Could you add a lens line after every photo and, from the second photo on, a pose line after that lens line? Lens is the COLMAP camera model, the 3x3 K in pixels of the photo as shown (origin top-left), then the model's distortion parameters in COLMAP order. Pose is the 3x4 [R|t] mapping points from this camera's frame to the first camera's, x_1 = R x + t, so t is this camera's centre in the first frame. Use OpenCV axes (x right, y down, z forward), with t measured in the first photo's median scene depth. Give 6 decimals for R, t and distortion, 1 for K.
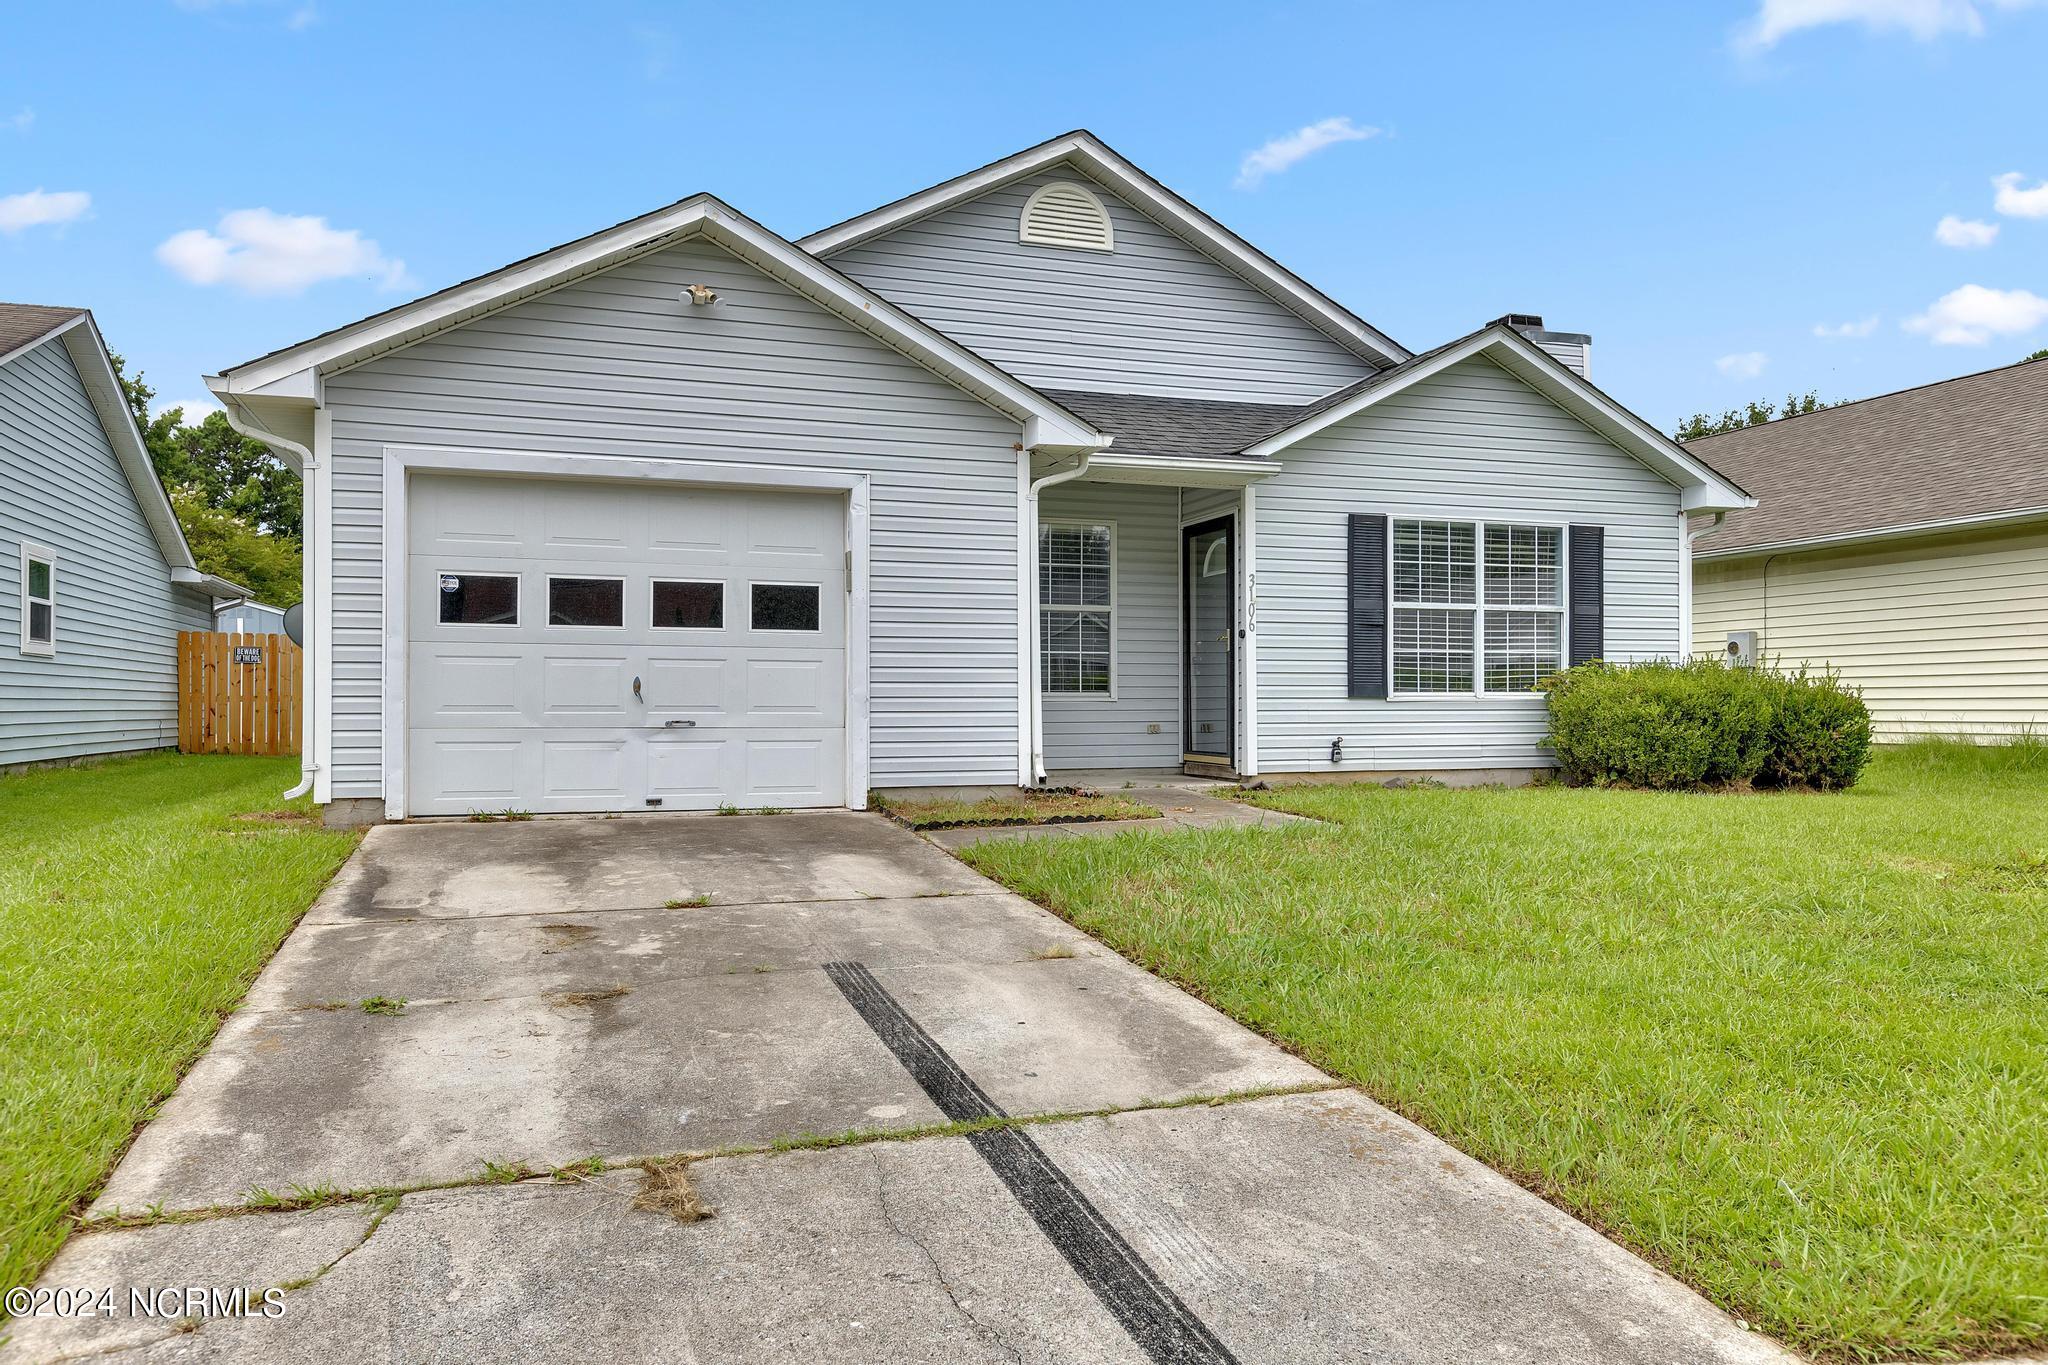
lens RADIAL K [[1447.1, 0, 1030.4], [0, 1447.1, 676.7], [0, 0, 1]] dist [-0.008309, -0.001236]
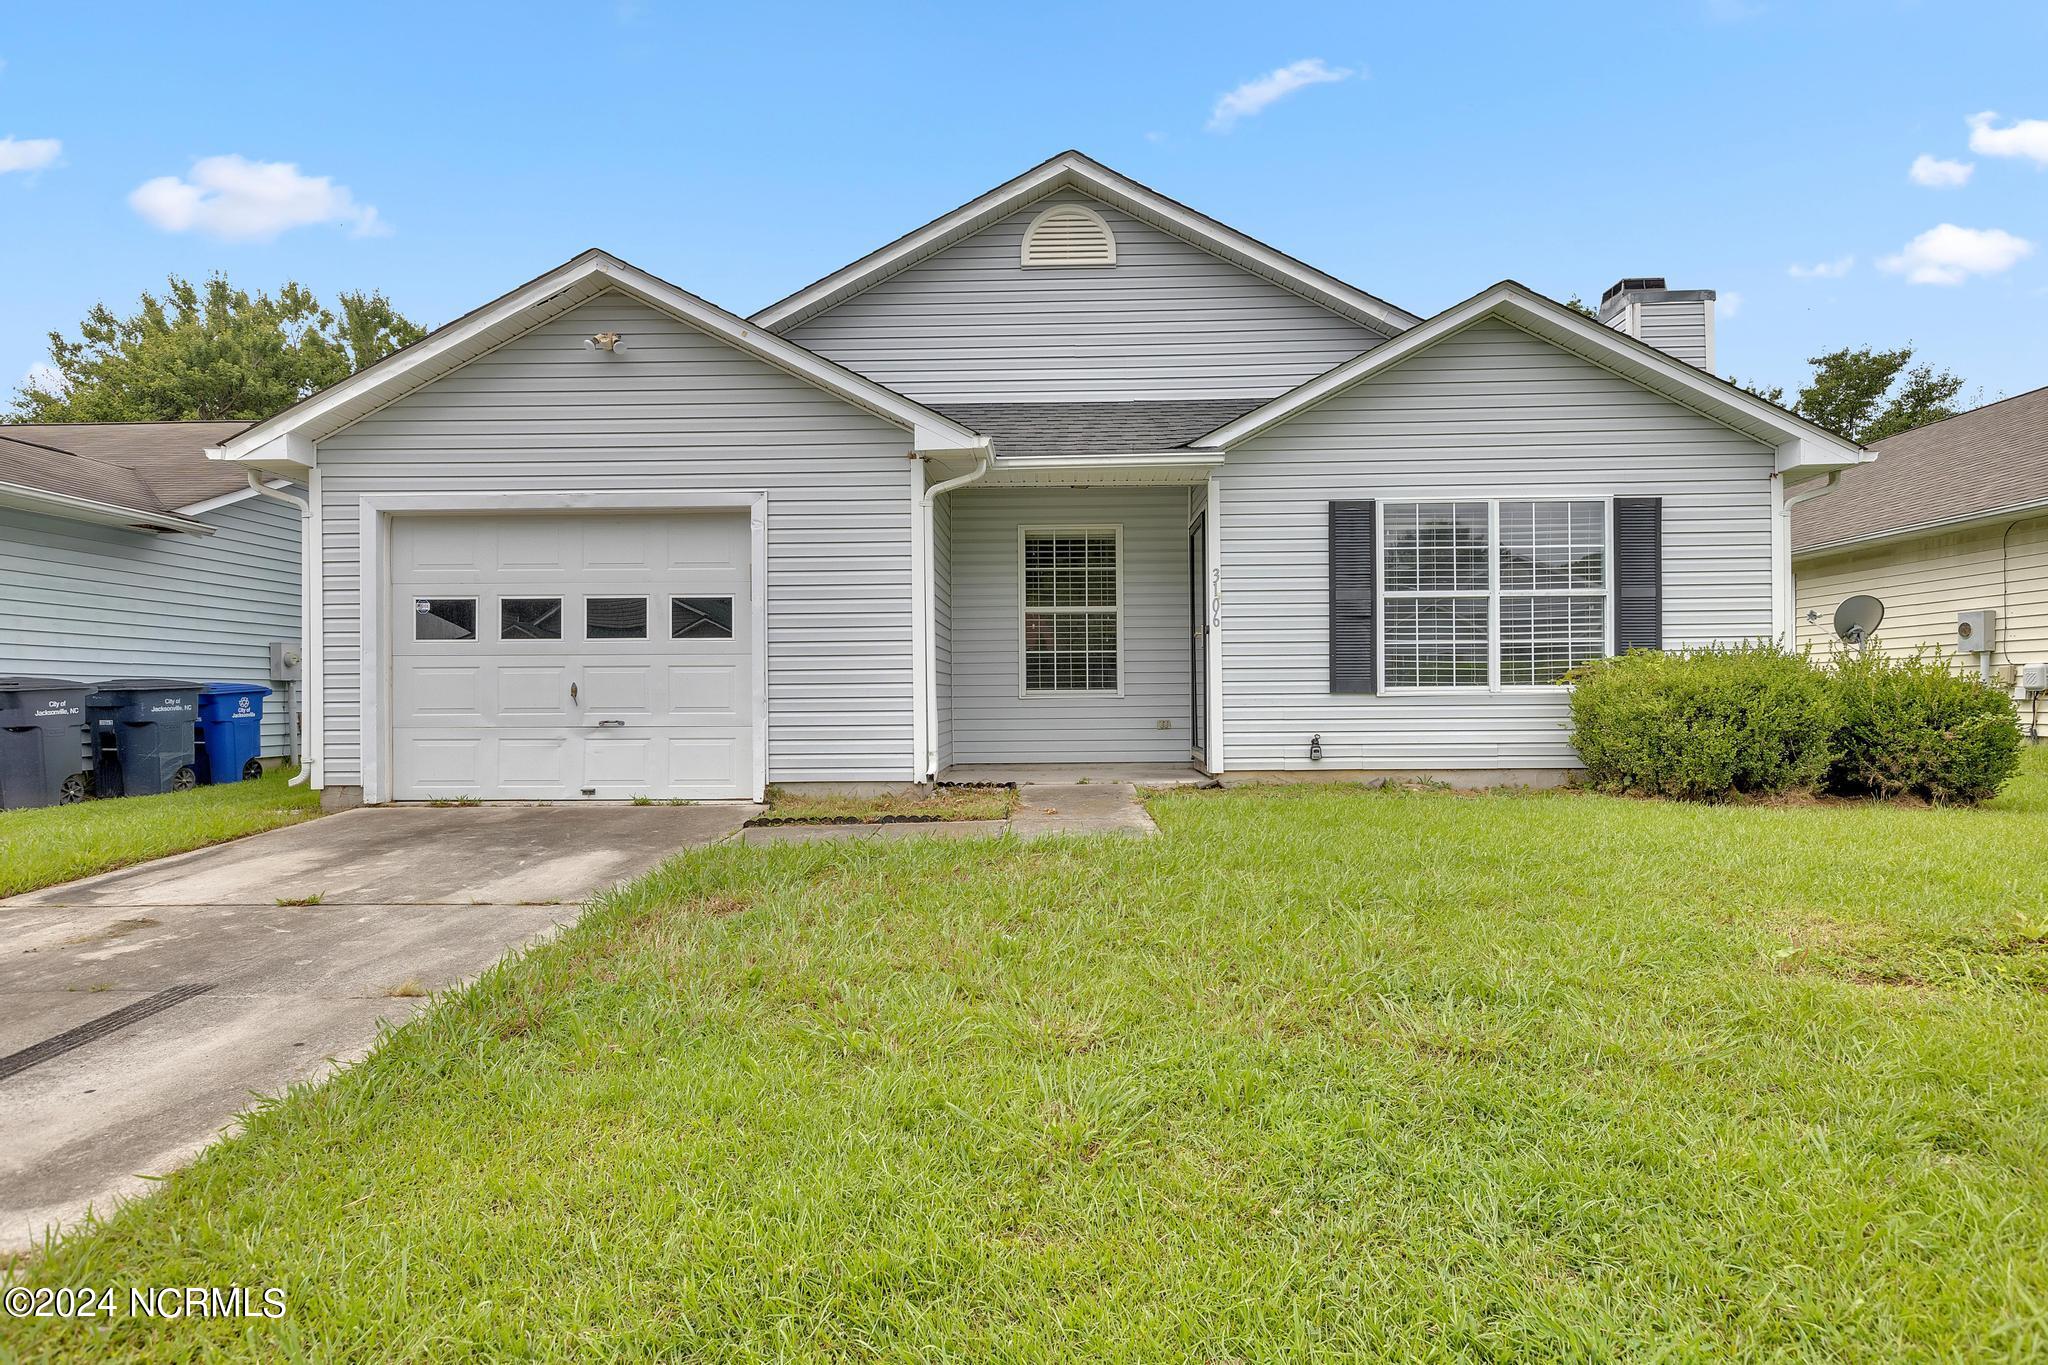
lens RADIAL K [[1140.9, 0, 1028.8], [0, 1140.9, 678.6], [0, 0, 1]] dist [-0.001682, 0.000518]
pose [[0.934024, -0.012889, -0.356977, 0.302363], [0.014570, 0.999892, 0.002020, 0.000358], [0.356913, -0.007088, 0.934111, 0.222862]]
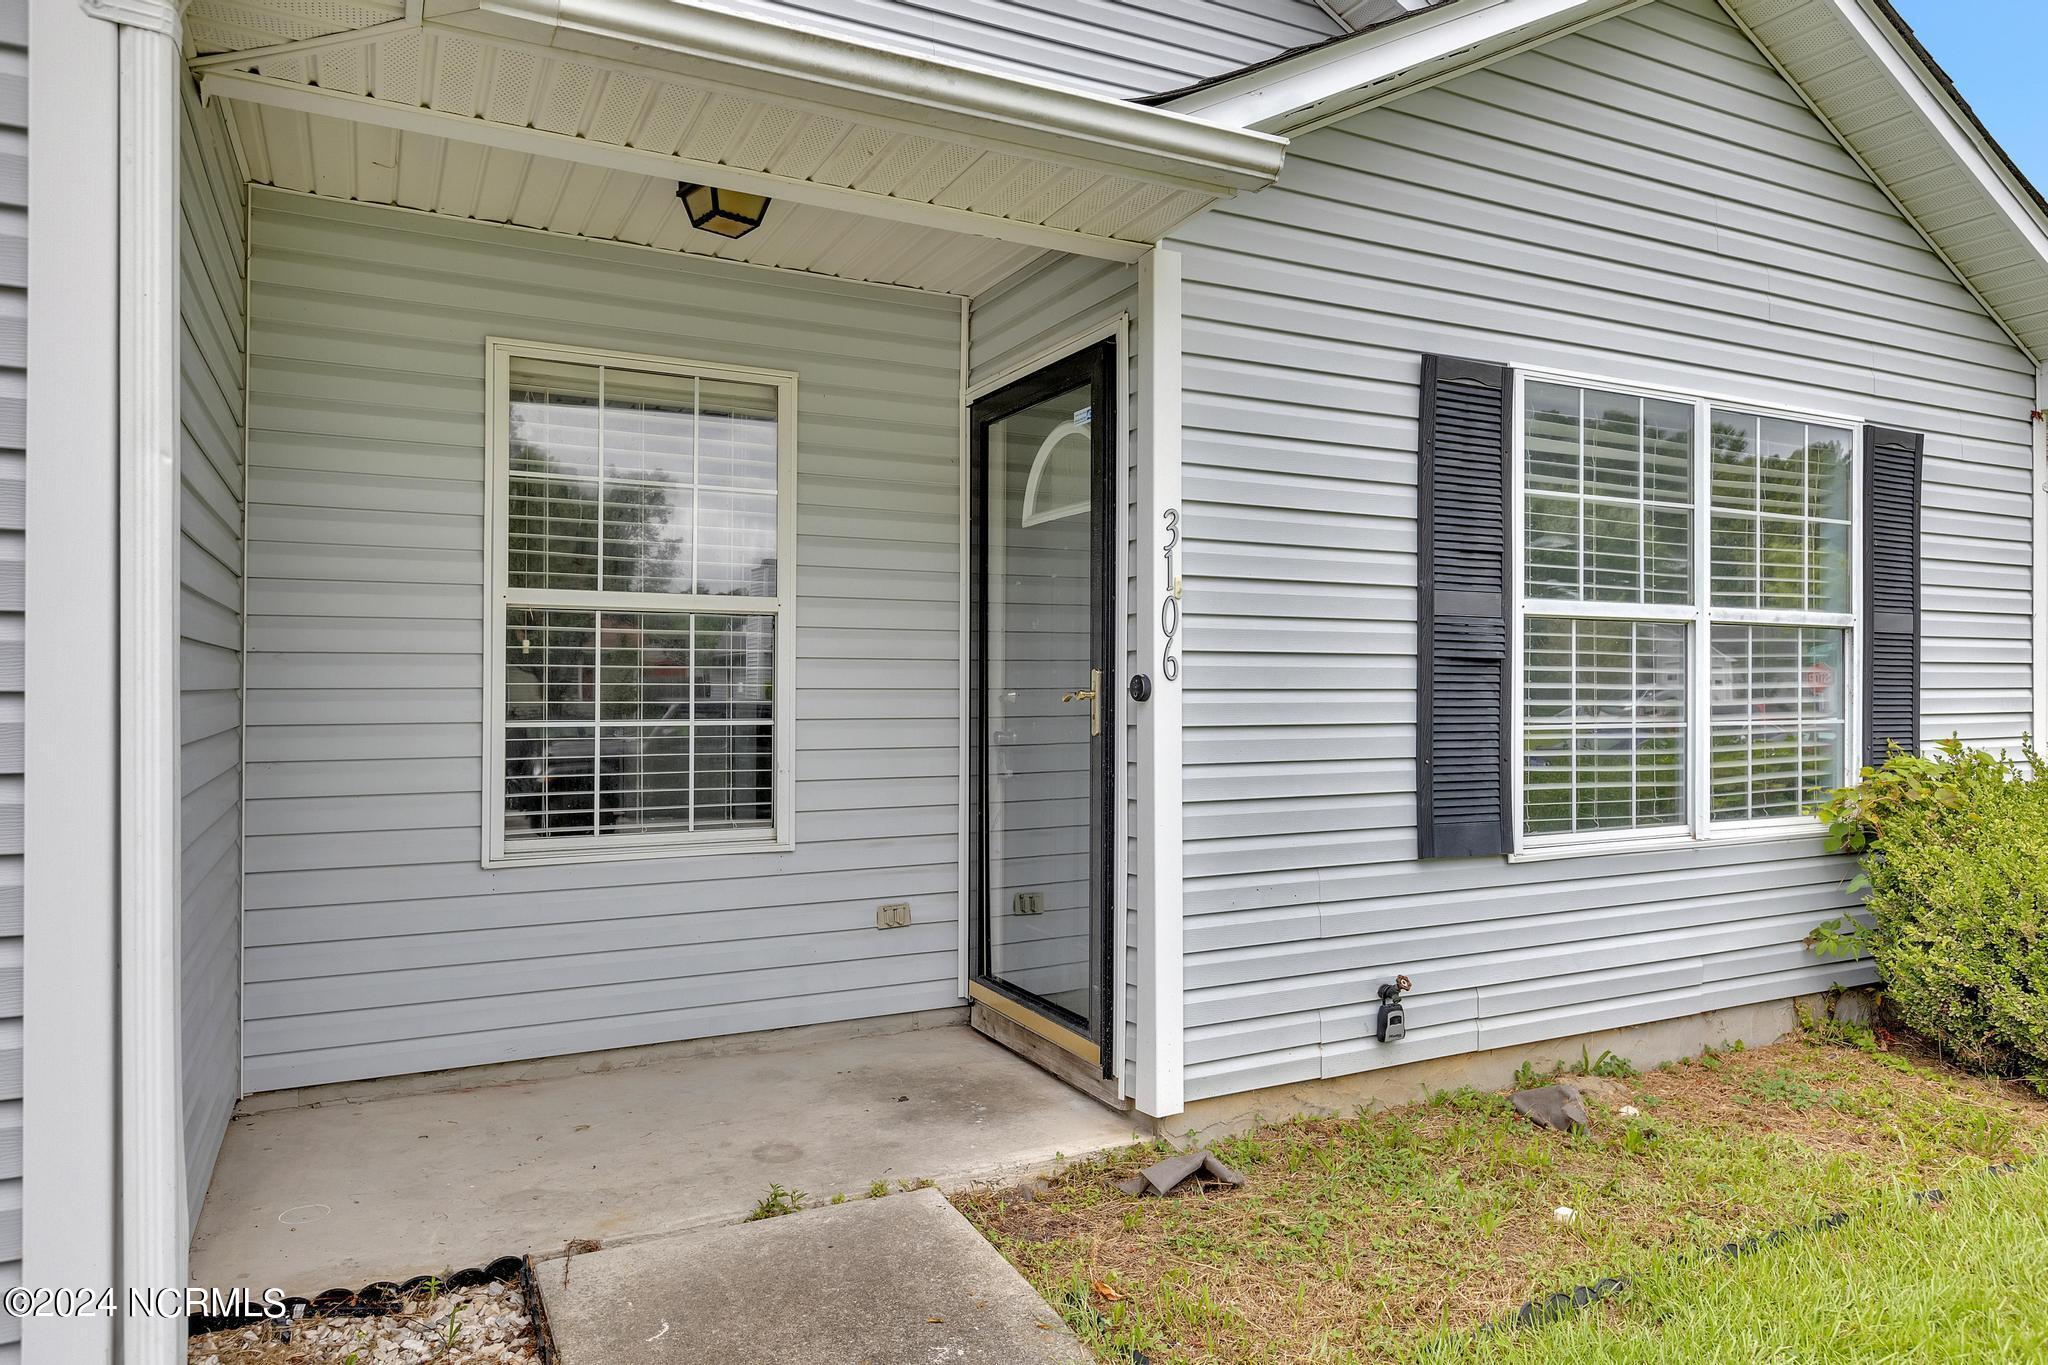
lens RADIAL K [[1291.5, 0, 1028.3], [0, 1291.5, 668.8], [0, 0, 1]] dist [0.007944, -0.000214]
pose [[0.990254, 0.006150, 0.139139, 0.076833], [-0.006986, 0.999960, 0.005522, -0.034665], [-0.139099, -0.006441, 0.990257, 0.690495]]
